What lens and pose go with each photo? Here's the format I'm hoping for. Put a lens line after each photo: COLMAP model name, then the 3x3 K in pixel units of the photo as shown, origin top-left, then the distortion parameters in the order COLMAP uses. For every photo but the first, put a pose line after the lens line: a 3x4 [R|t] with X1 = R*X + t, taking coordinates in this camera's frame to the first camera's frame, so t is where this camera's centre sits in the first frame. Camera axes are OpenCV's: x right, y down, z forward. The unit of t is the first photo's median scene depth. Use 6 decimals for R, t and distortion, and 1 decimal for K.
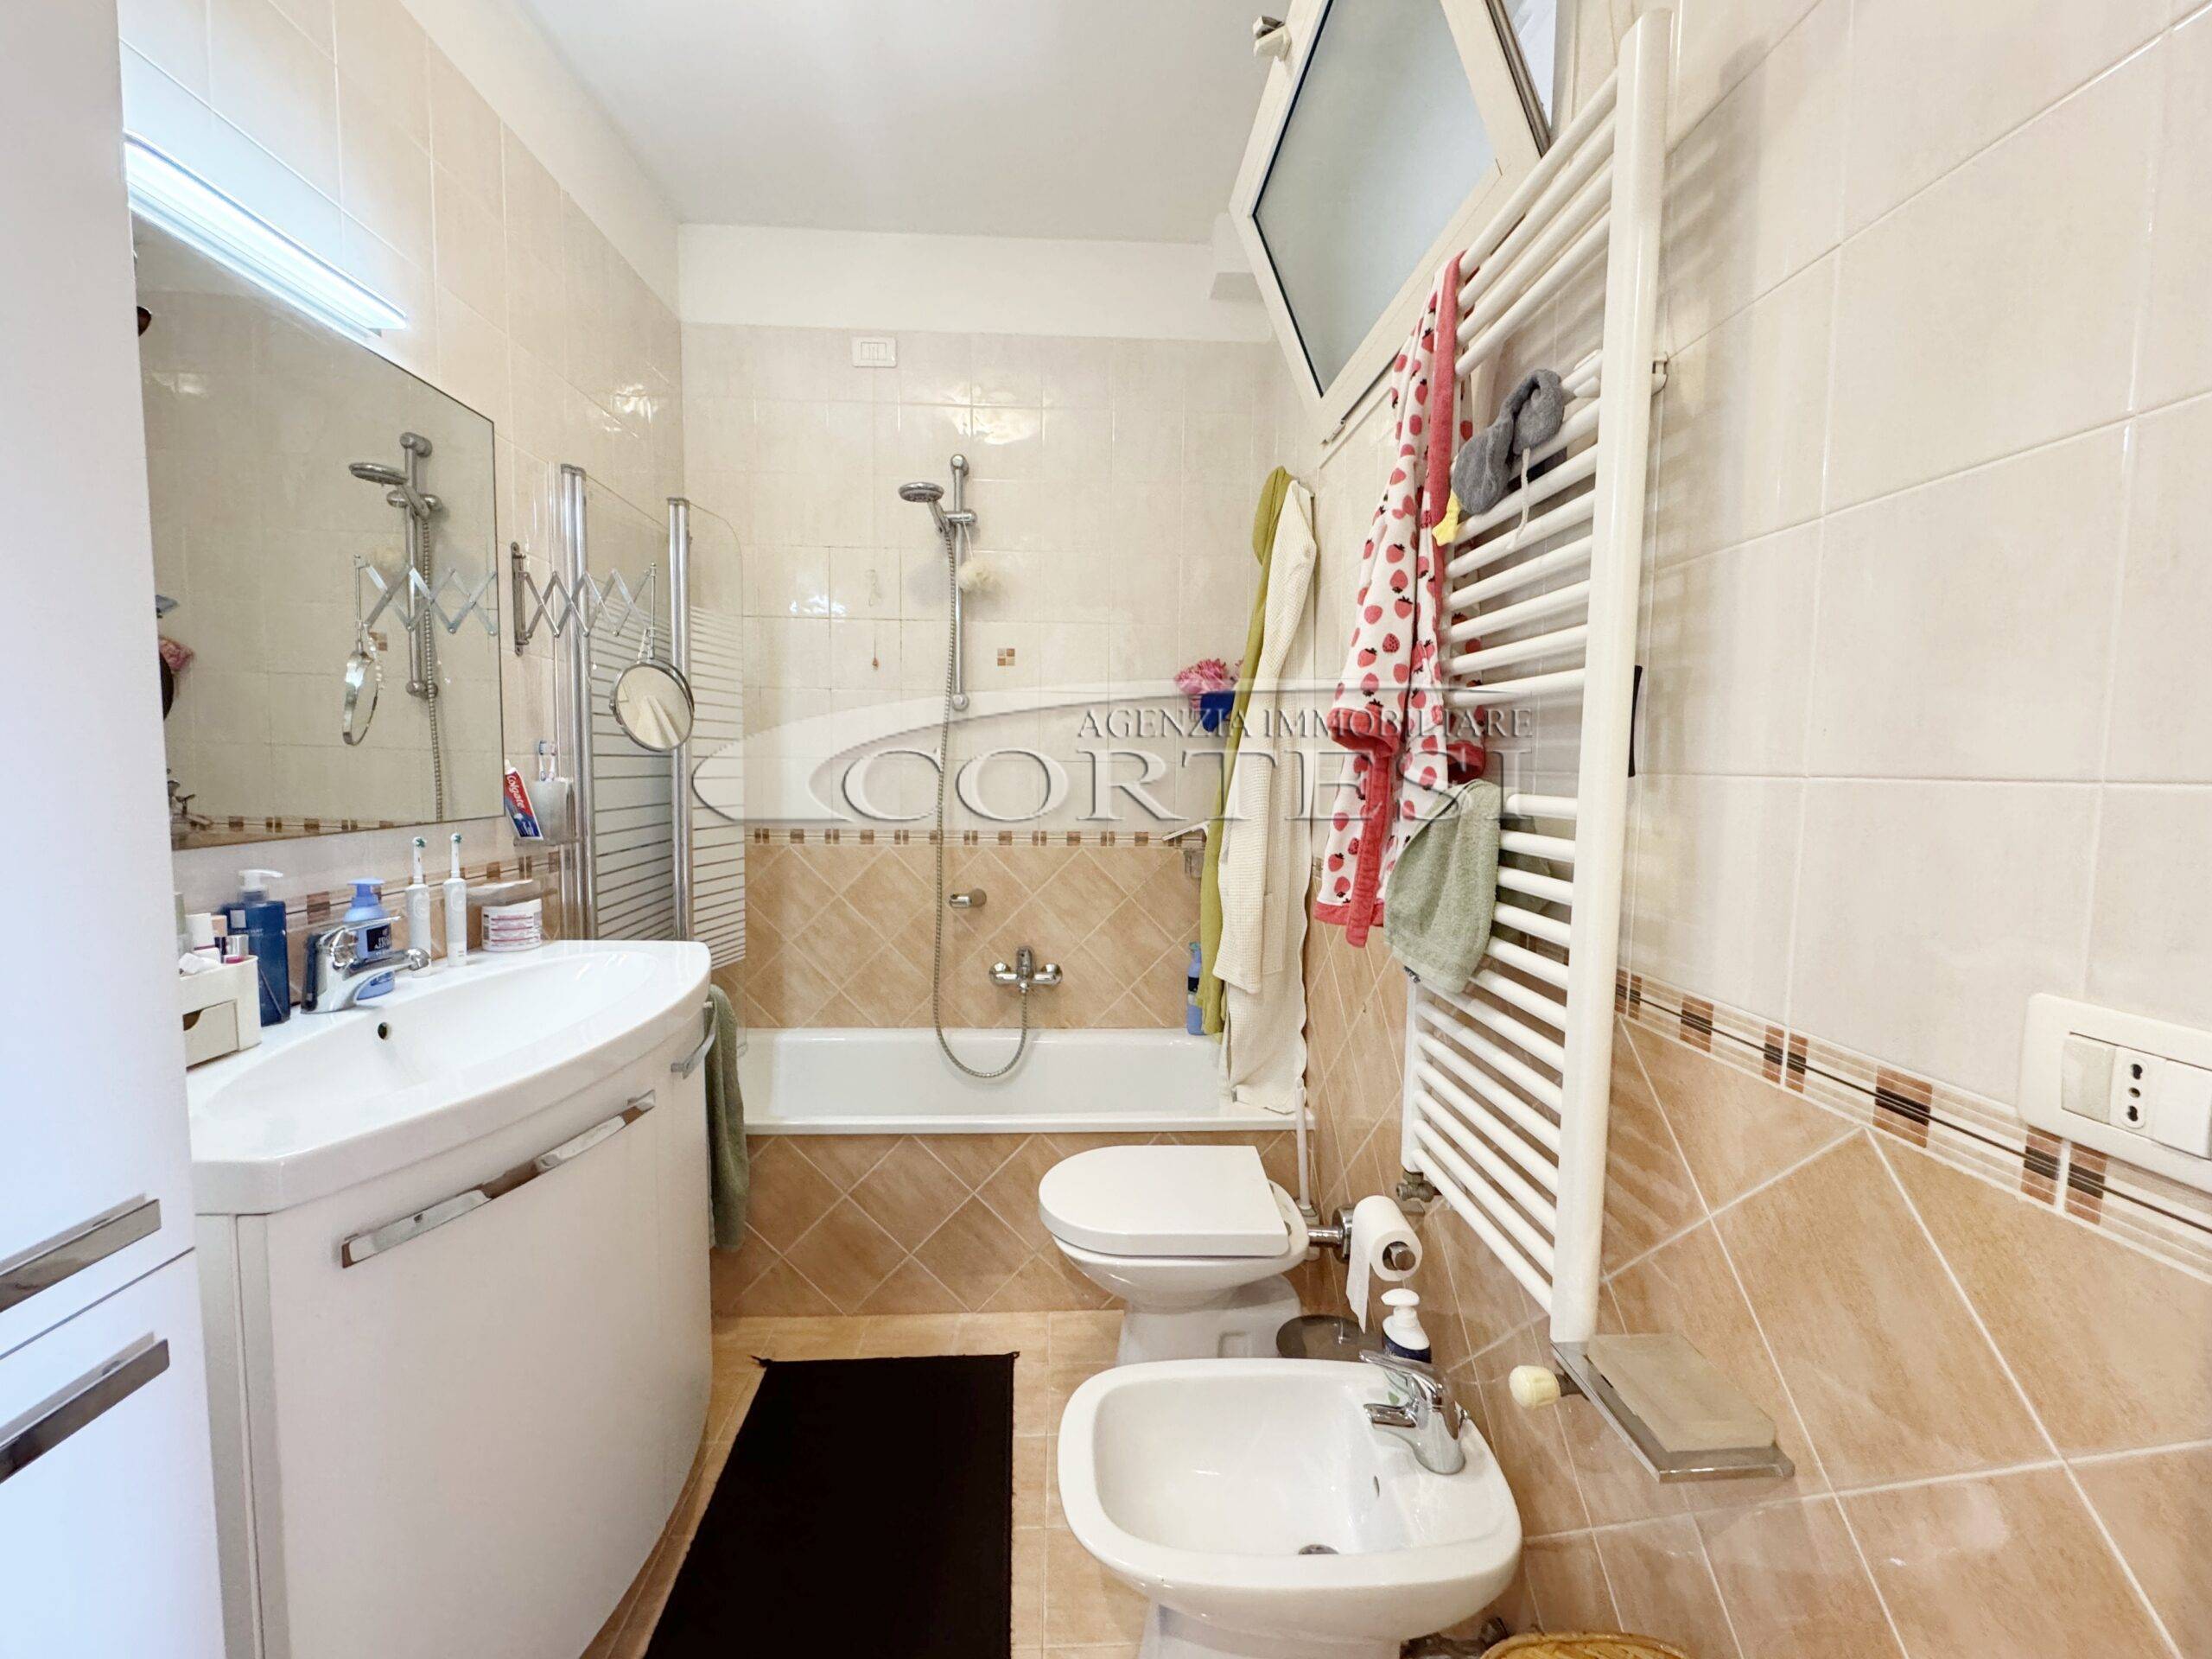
lens RADIAL K [[901.7, 0, 1103.1], [0, 901.7, 830.5], [0, 0, 1]] dist [-0.001834, -0.000020]
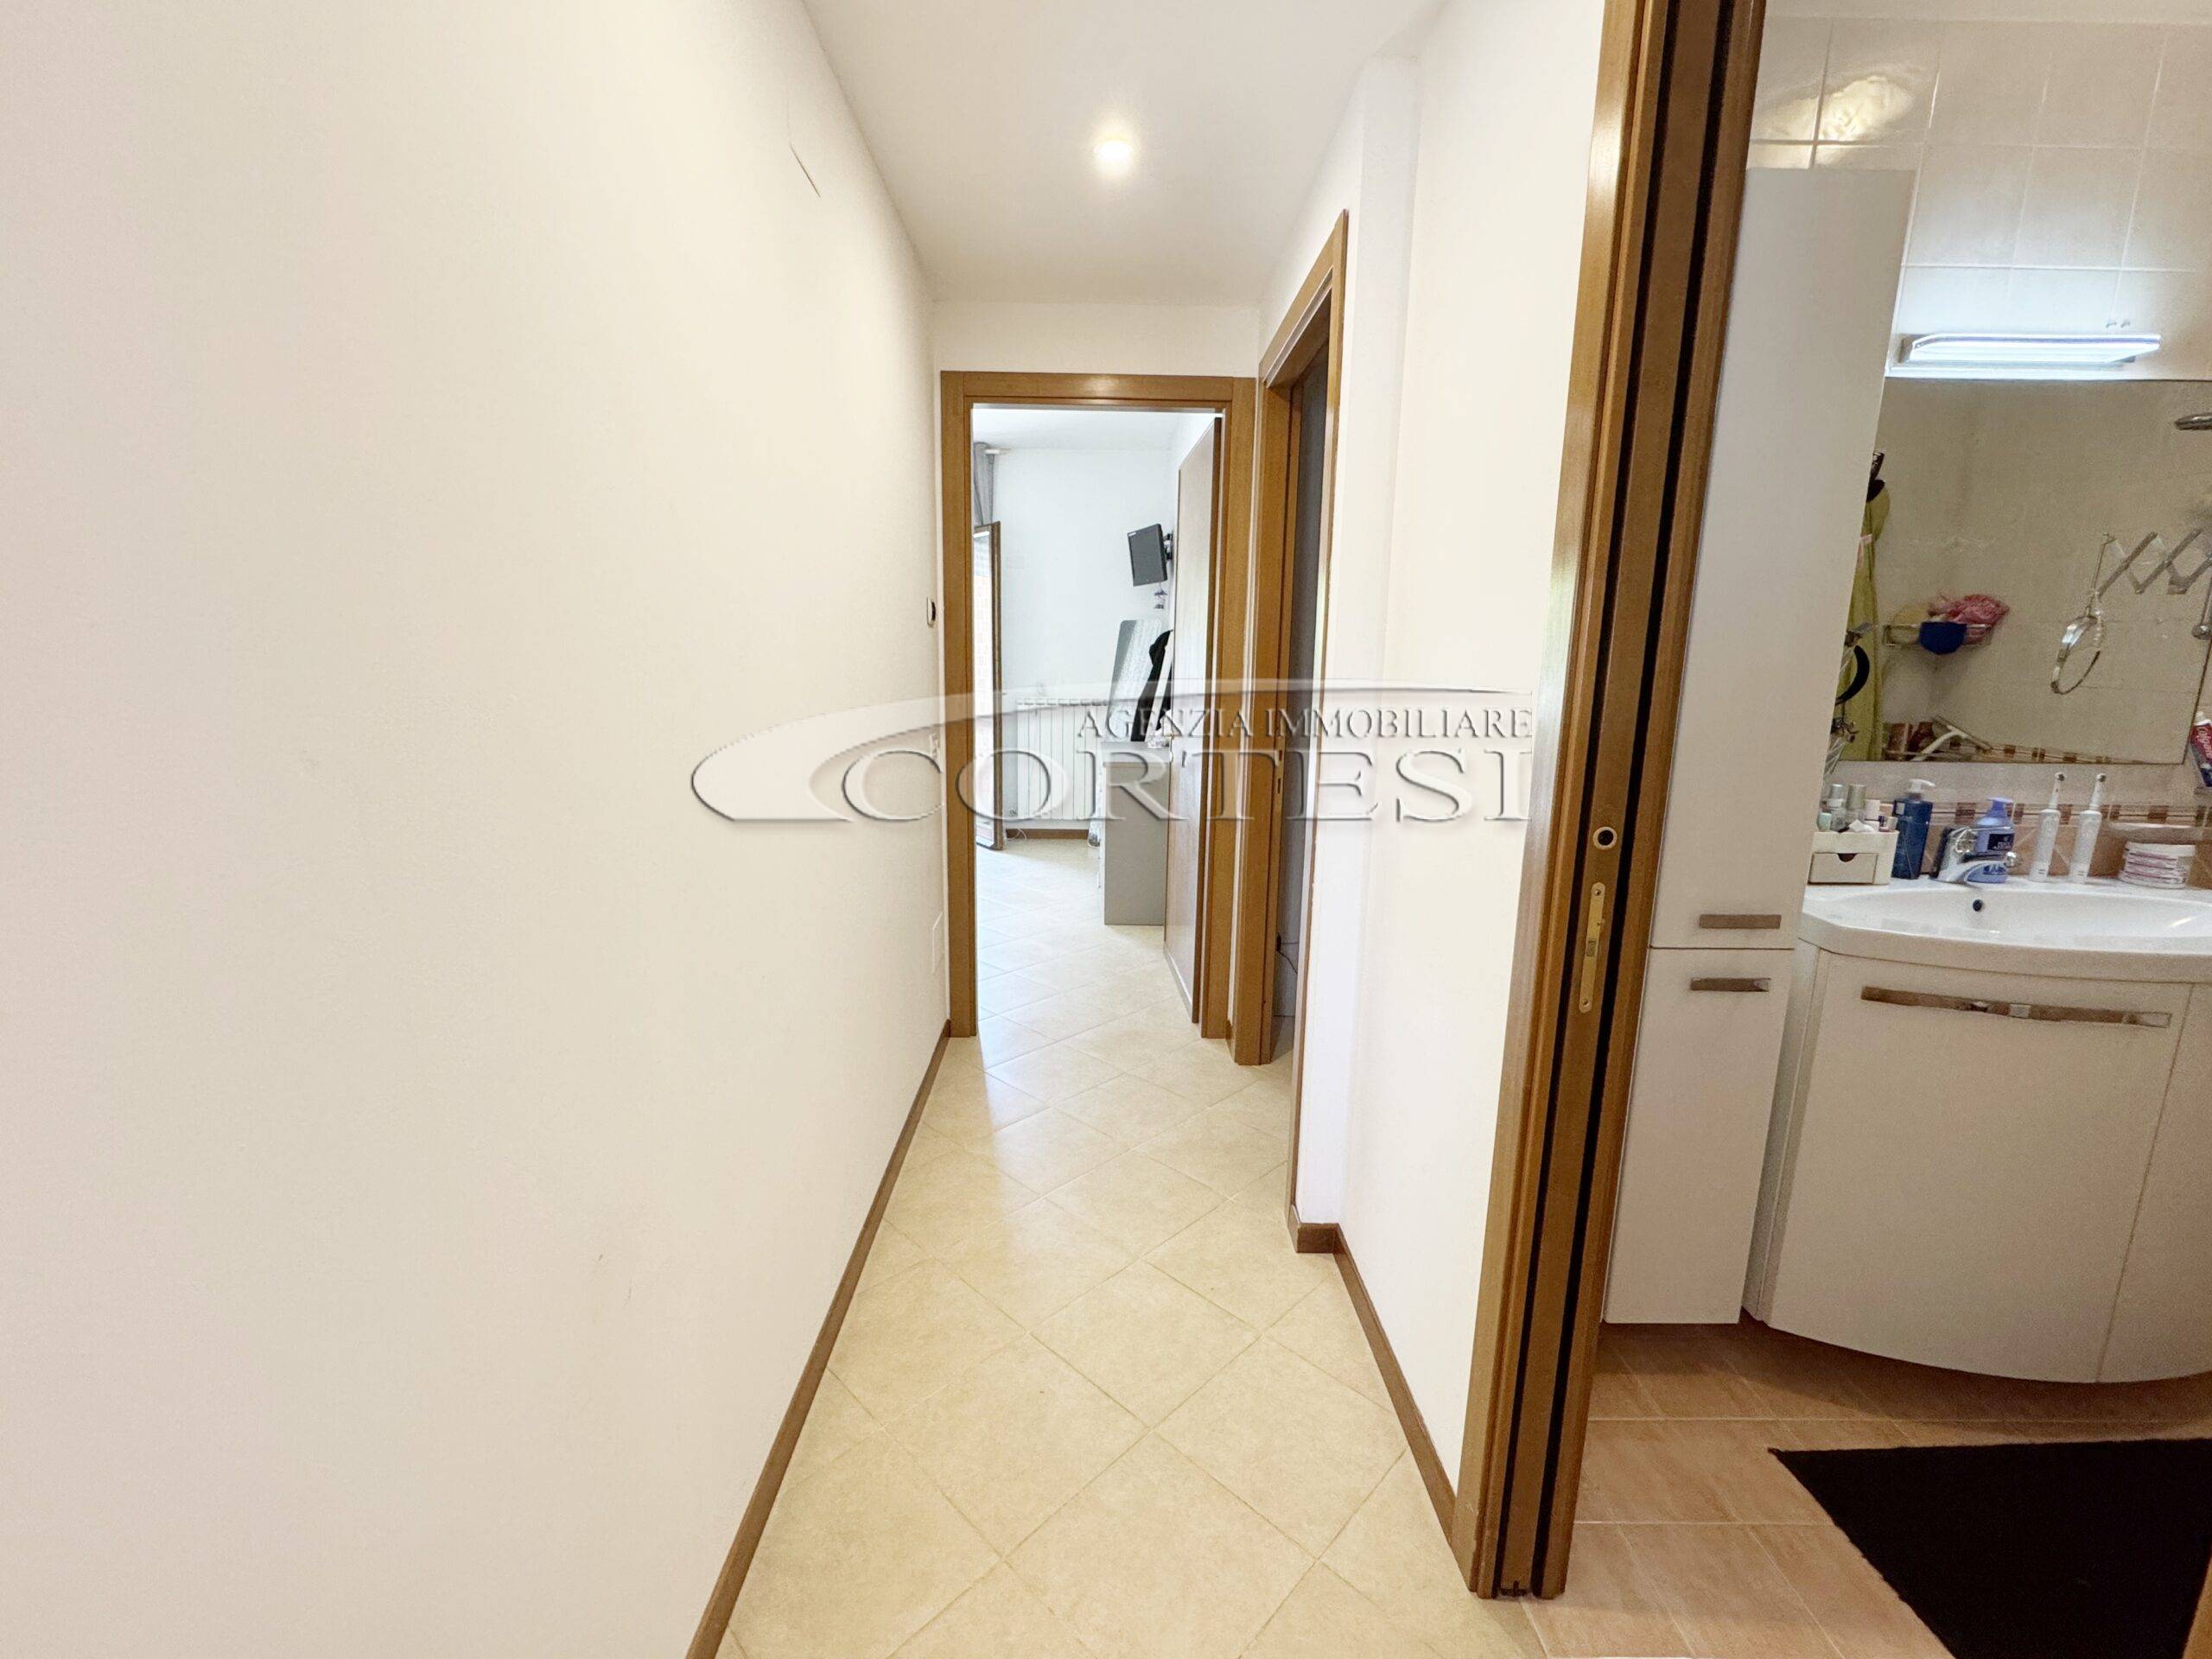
lens RADIAL K [[901.7, 0, 1100.3], [0, 901.7, 814.6], [0, 0, 1]] dist [-0.001834, -0.000020]
pose [[-0.041641, 0.159898, -0.986255, 0.584902], [-0.091030, 0.982398, 0.163117, -0.019133], [0.994977, 0.096571, -0.026352, -0.316916]]
